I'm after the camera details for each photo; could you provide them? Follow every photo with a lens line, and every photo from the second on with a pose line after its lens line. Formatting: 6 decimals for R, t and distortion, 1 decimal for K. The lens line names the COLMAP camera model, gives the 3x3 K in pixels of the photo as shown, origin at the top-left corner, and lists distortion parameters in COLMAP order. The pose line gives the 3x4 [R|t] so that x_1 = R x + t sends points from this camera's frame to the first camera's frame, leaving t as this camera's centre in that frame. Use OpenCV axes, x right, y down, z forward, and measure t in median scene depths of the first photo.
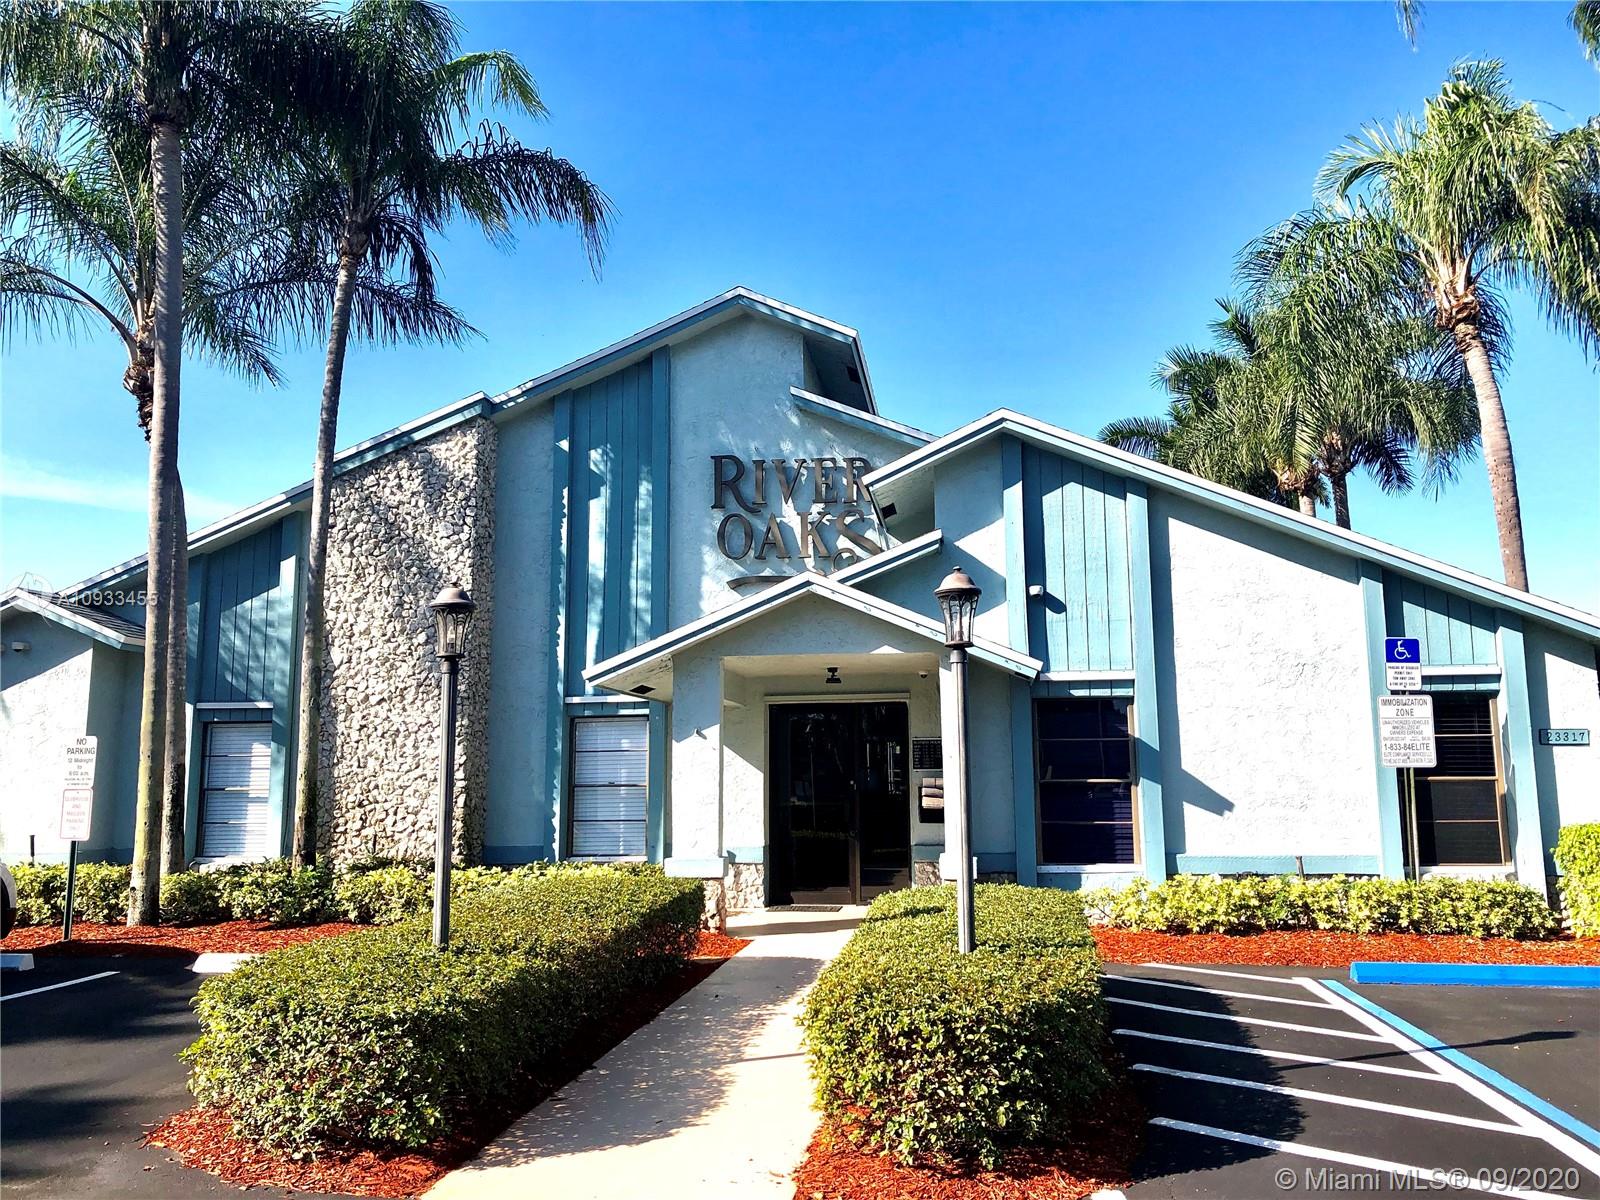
lens RADIAL K [[1314.3, 0, 833.1], [0, 1314.3, 608.8], [0, 0, 1]] dist [0.304780, -0.762576]
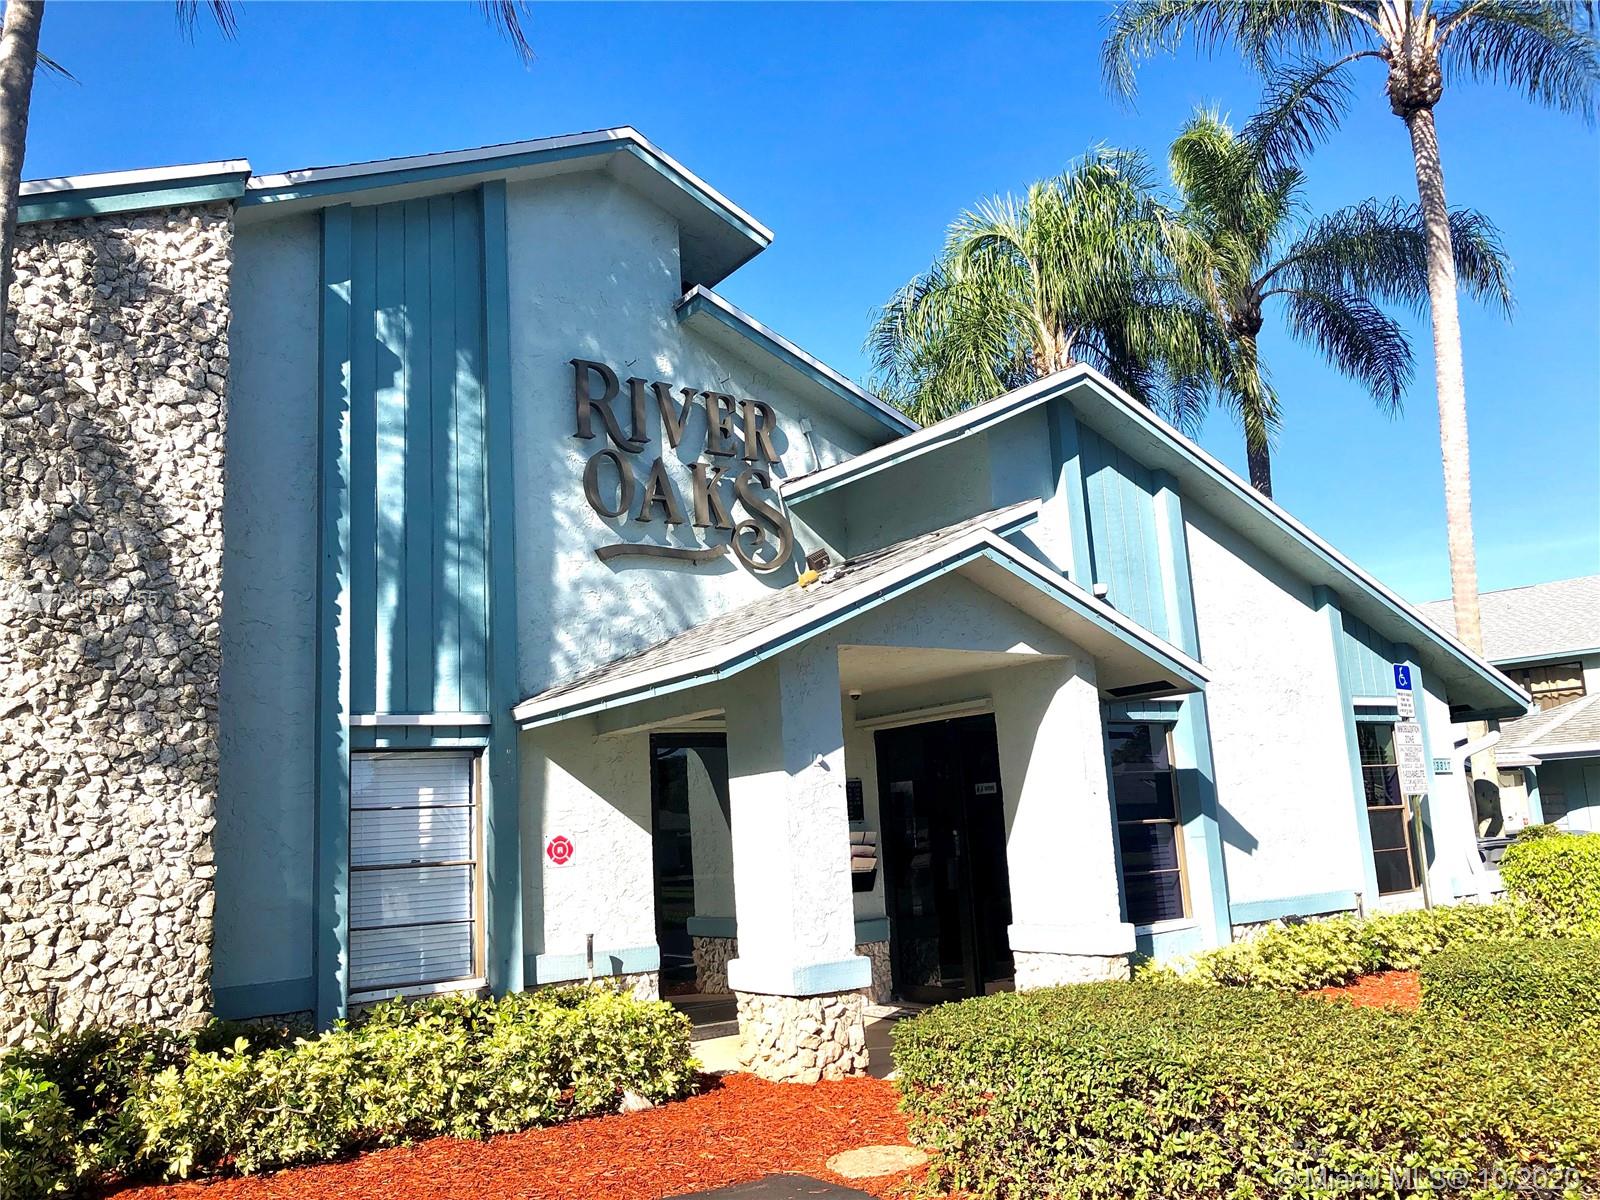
lens RADIAL K [[1307.6, 0, 800.0], [0, 1307.6, 600.0], [0, 0, 1]] dist [0.057117, 0.006360]
pose [[0.744459, 0.084631, 0.662283, -0.445328], [-0.038590, 0.995730, -0.083863, 0.058024], [-0.666552, 0.036875, 0.744546, 0.447979]]
